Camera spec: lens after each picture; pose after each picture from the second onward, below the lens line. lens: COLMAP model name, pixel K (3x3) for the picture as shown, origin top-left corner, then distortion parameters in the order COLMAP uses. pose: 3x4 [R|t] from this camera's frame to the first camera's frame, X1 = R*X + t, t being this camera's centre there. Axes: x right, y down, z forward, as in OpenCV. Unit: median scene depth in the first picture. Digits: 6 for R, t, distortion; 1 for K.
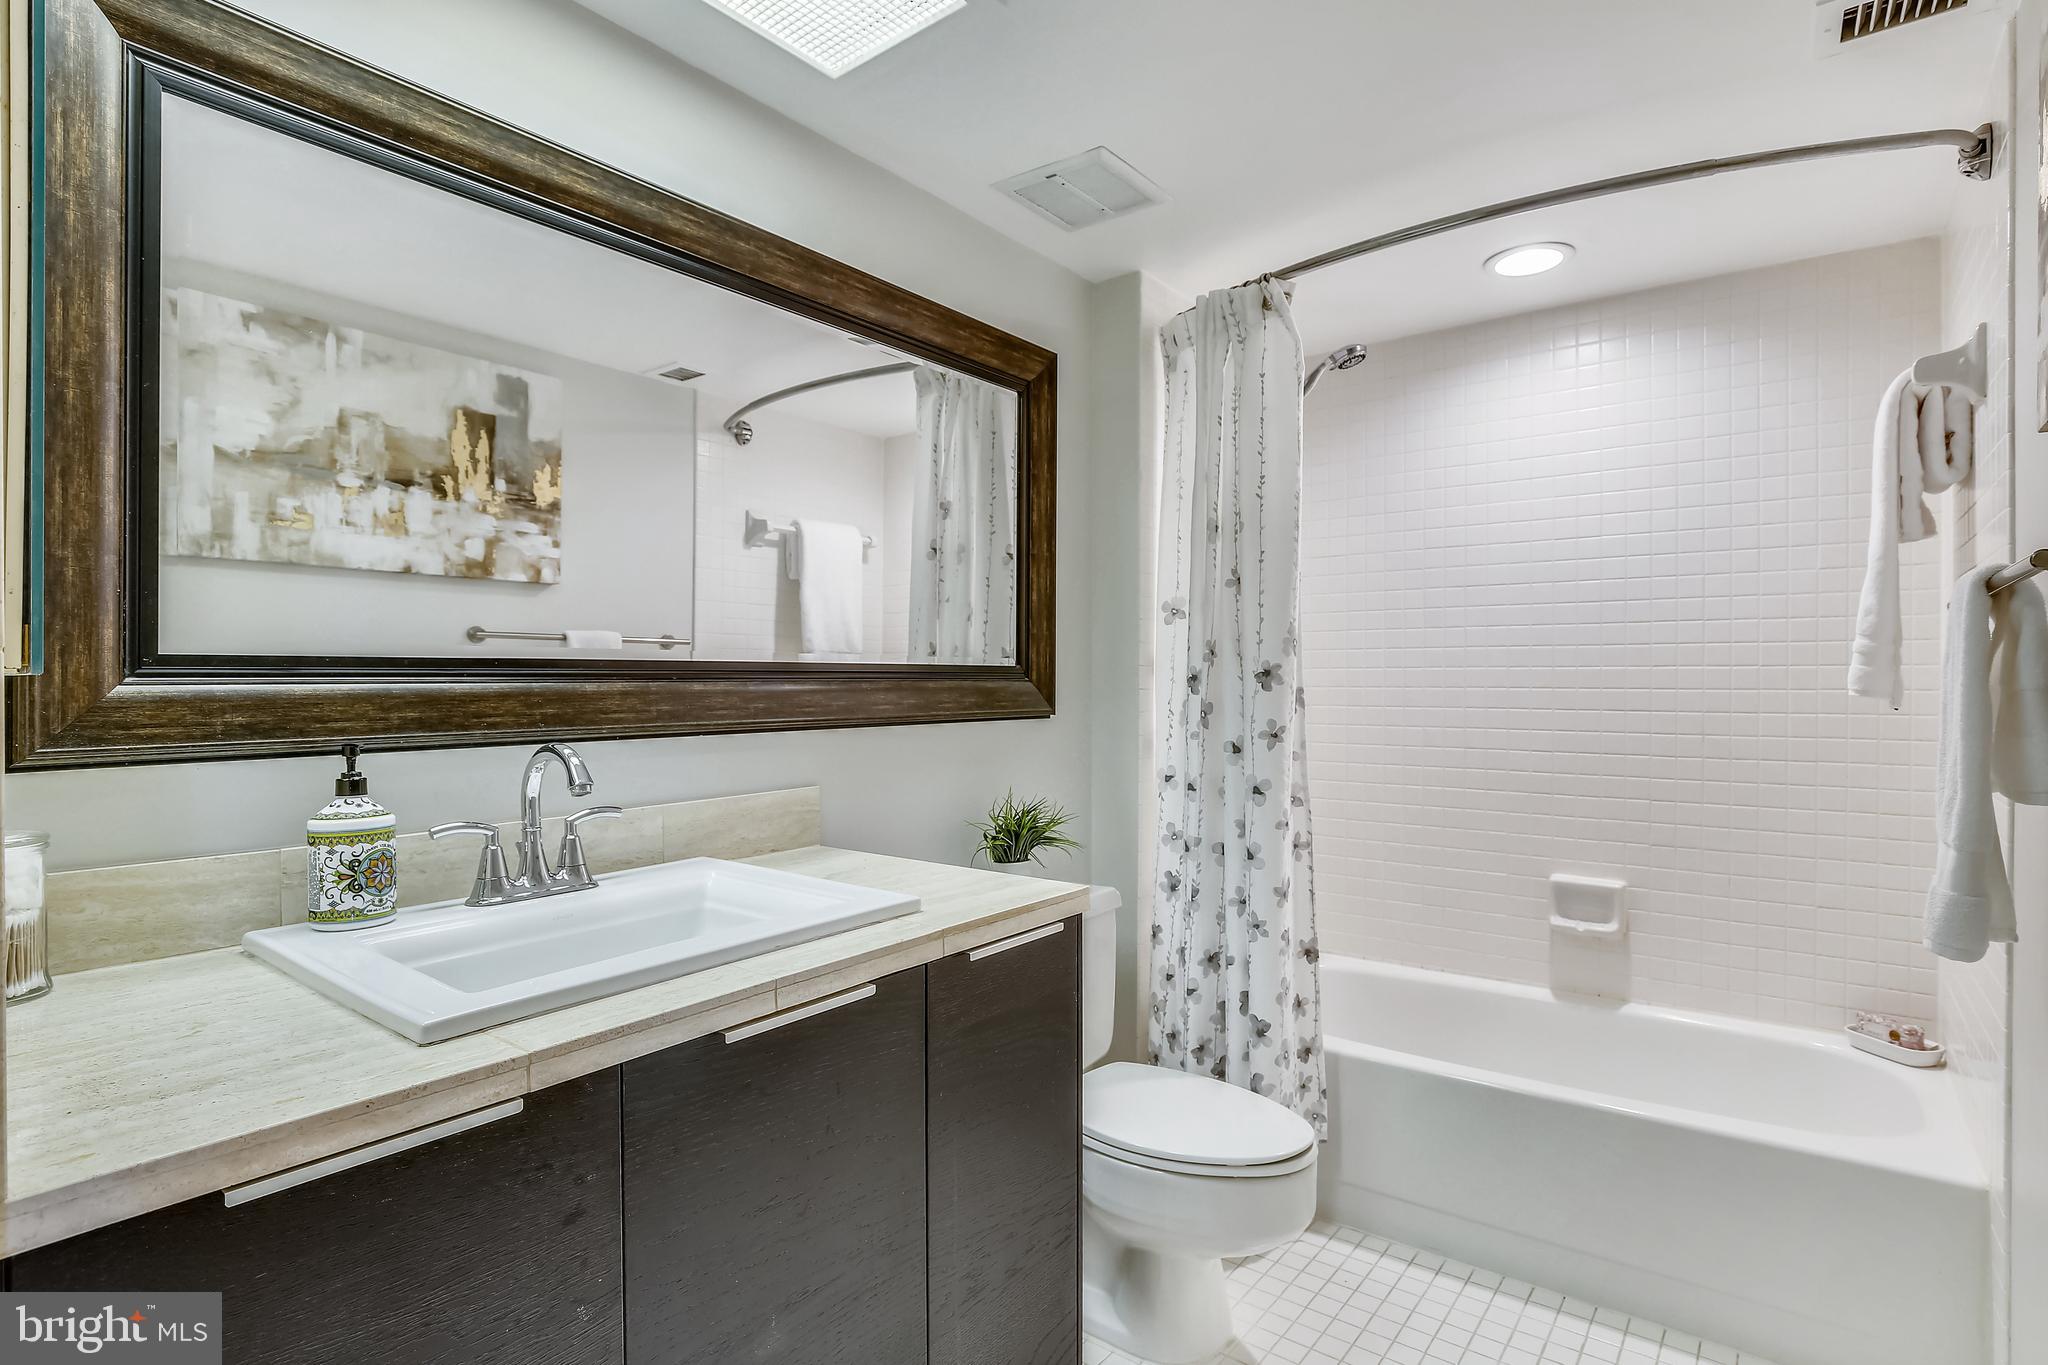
lens RADIAL K [[1035.1, 0, 1023.3], [0, 1035.1, 676.7], [0, 0, 1]] dist [-0.012669, 0.000782]
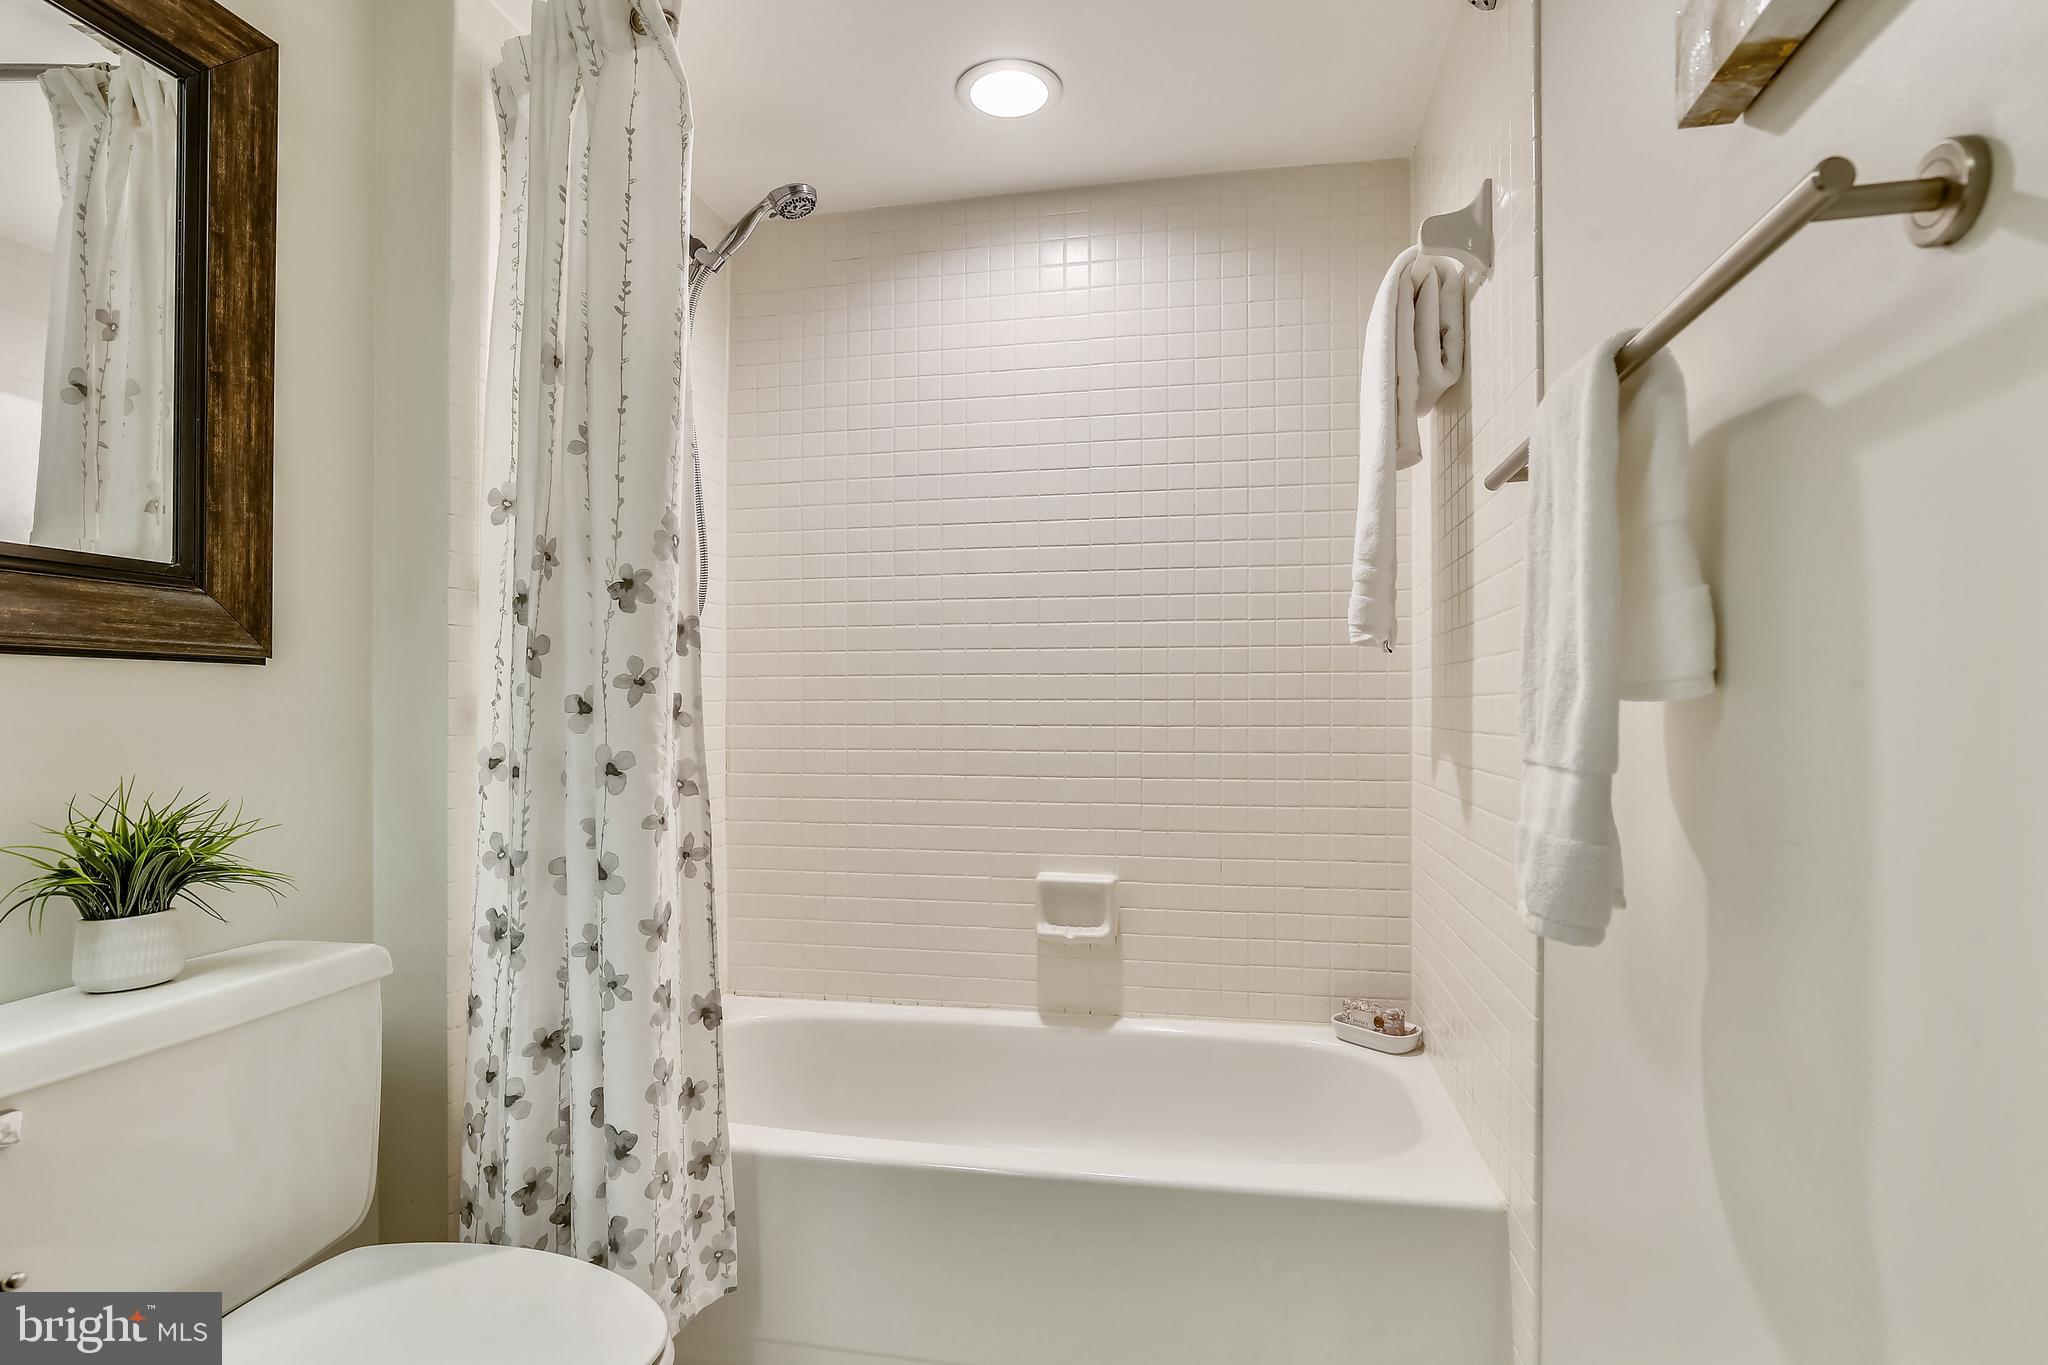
lens RADIAL K [[1026.6, 0, 1027.5], [0, 1026.6, 707.5], [0, 0, 1]] dist [-0.017291, 0.001696]
pose [[0.900609, -0.002796, 0.434621, 0.172625], [0.002380, 0.999996, 0.001503, 0.067606], [-0.434624, -0.000319, 0.900612, 0.308495]]
